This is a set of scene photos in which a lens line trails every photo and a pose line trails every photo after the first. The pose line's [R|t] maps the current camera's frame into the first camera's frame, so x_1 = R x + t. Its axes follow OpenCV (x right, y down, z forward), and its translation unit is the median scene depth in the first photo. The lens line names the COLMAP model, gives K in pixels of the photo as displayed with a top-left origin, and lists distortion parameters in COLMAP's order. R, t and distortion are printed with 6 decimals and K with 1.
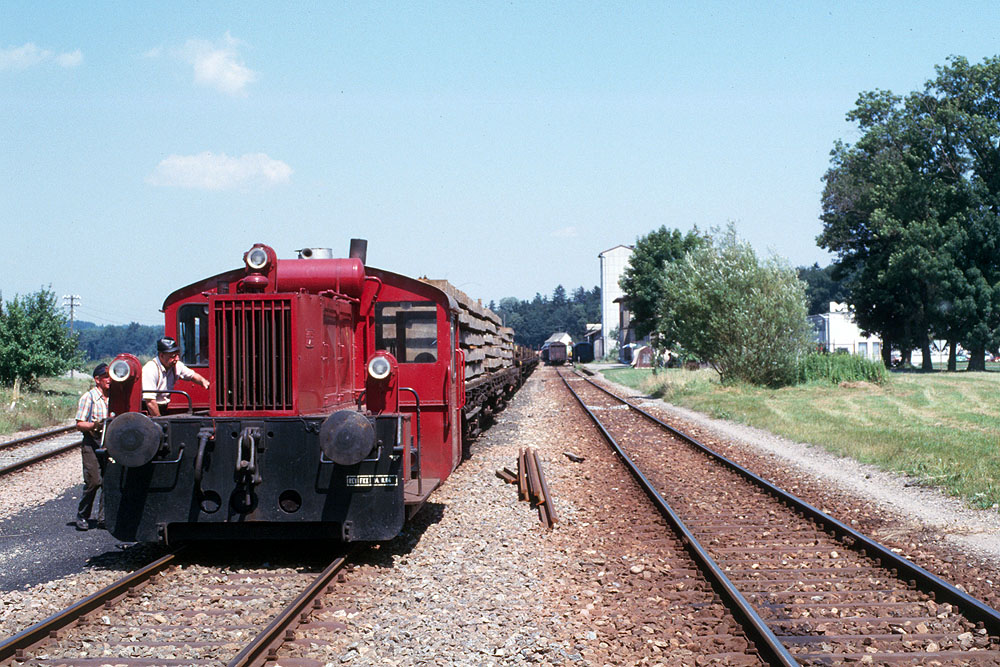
lens RADIAL K [[1598.1, 0, 500.0], [0, 1598.1, 333.5], [0, 0, 1]] dist [-0.021526, 0.020924]
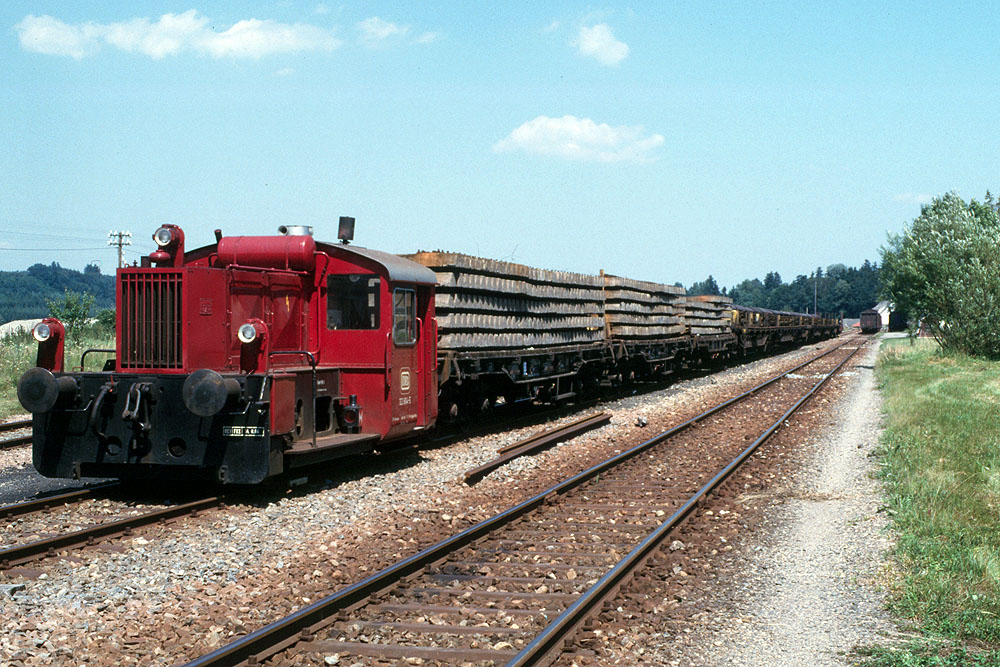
lens RADIAL K [[1598.1, 0, 500.0], [0, 1598.1, 333.5], [0, 0, 1]] dist [-0.021526, 0.020924]
pose [[0.975120, 0.015396, -0.221142, 0.349740], [-0.010552, 0.999678, 0.023068, -0.006605], [0.221426, -0.020161, 0.974969, -0.076094]]
